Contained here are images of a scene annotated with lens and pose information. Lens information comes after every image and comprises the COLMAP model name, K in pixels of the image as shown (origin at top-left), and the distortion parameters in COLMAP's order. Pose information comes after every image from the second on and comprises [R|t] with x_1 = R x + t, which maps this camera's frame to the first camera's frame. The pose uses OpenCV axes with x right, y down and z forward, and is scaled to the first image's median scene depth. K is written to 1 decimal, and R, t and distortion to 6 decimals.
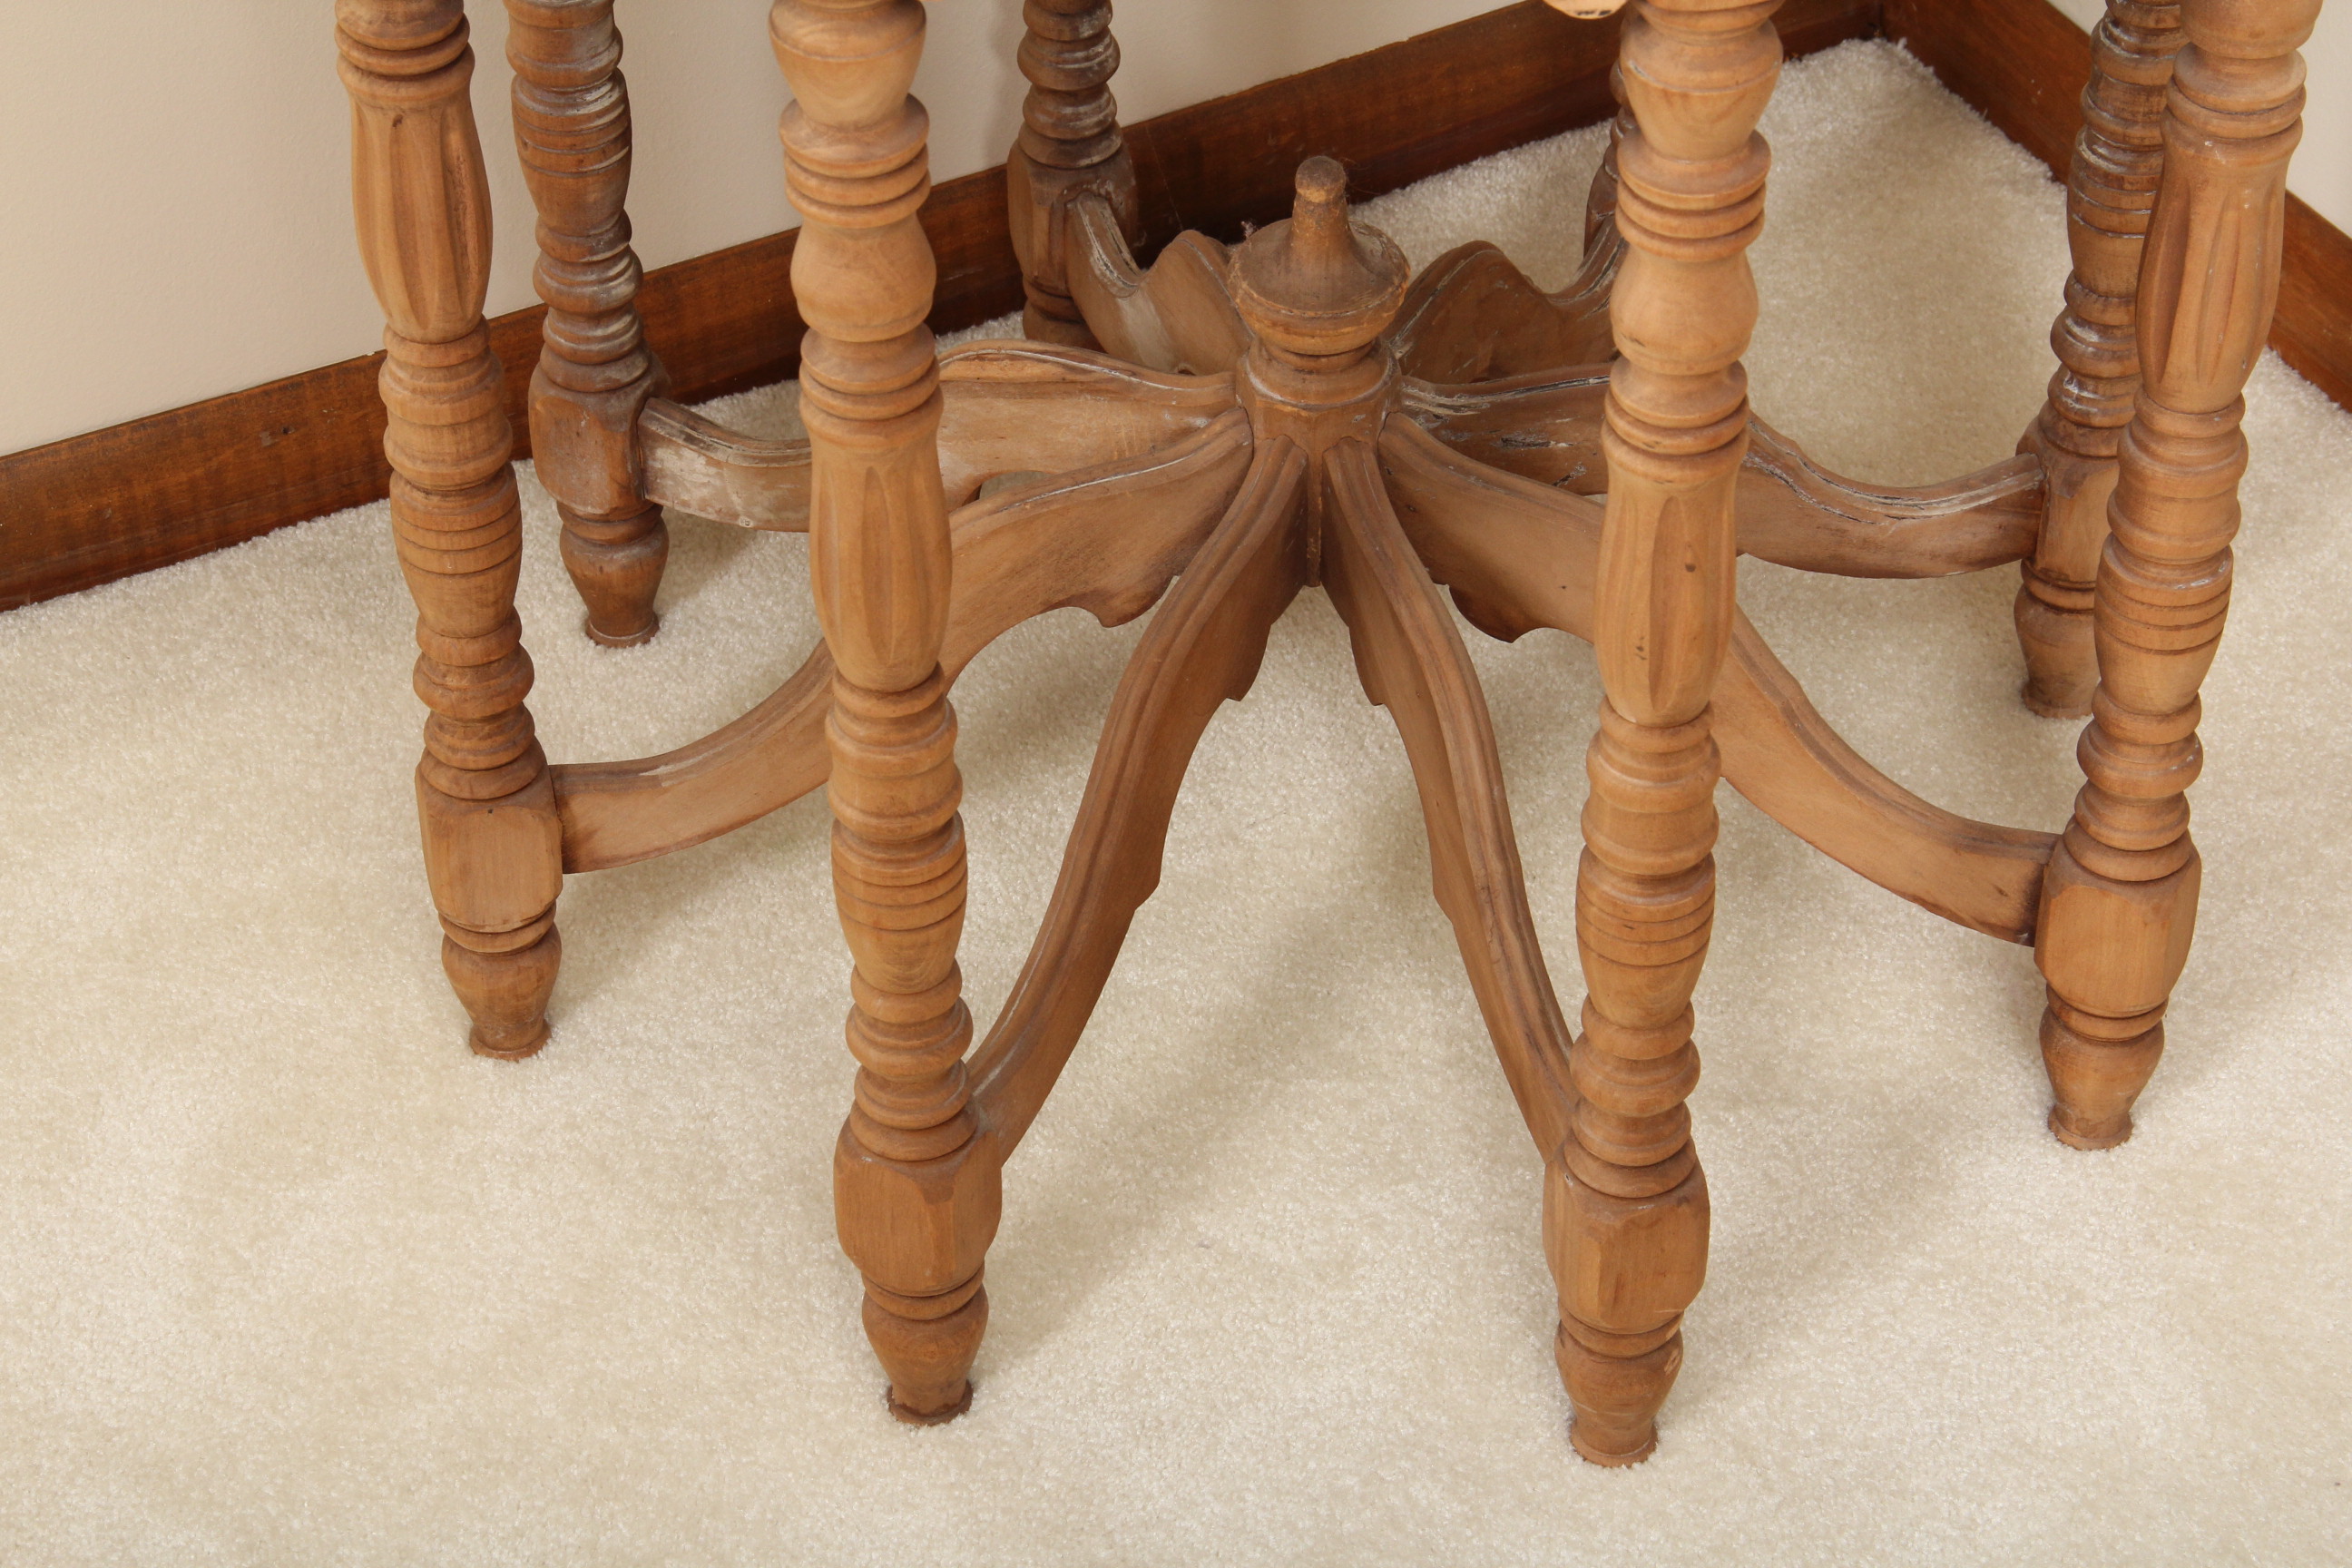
lens RADIAL K [[5820.1, 0, 1176.0], [0, 5820.1, 784.0], [0, 0, 1]] dist [0.497755, 0.009793]
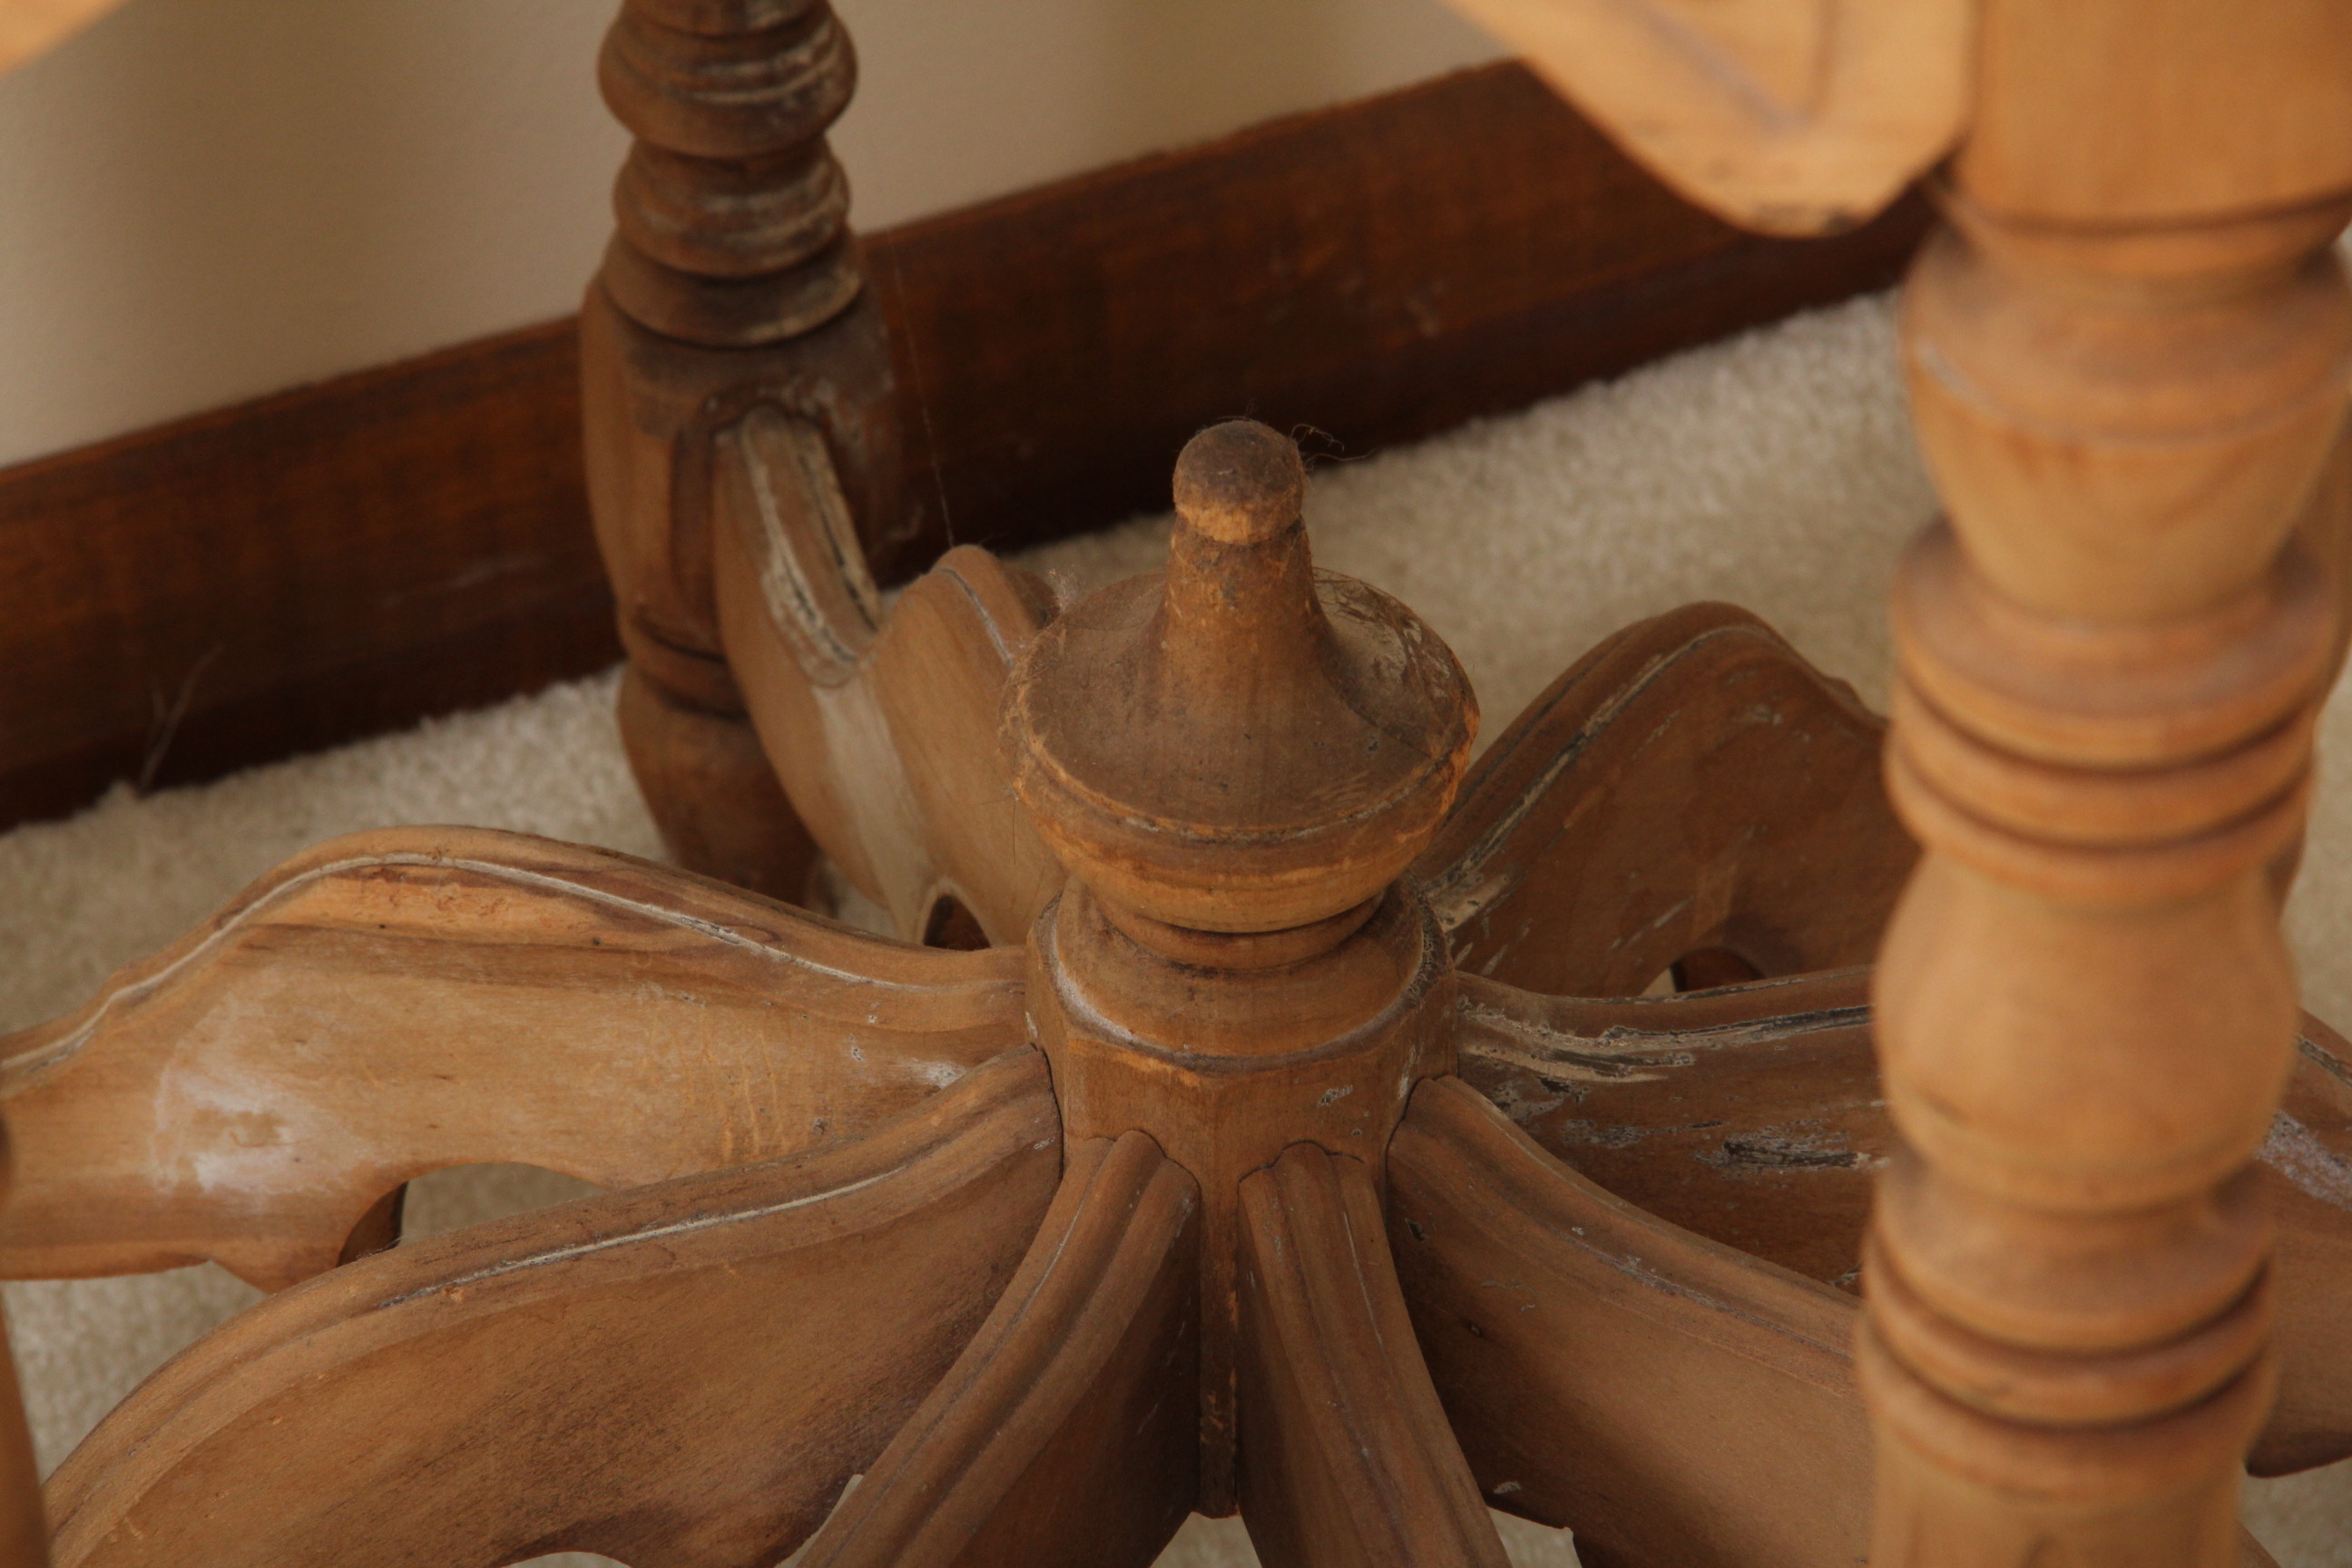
lens RADIAL K [[11717.2, 0, 1176.0], [0, 11717.2, 784.0], [0, 0, 1]] dist [1.269525, 0.066446]
pose [[0.999002, 0.034461, -0.028427, 0.041459], [-0.035518, 0.998662, -0.037580, -0.053113], [0.027094, 0.038553, 0.998889, 0.231681]]
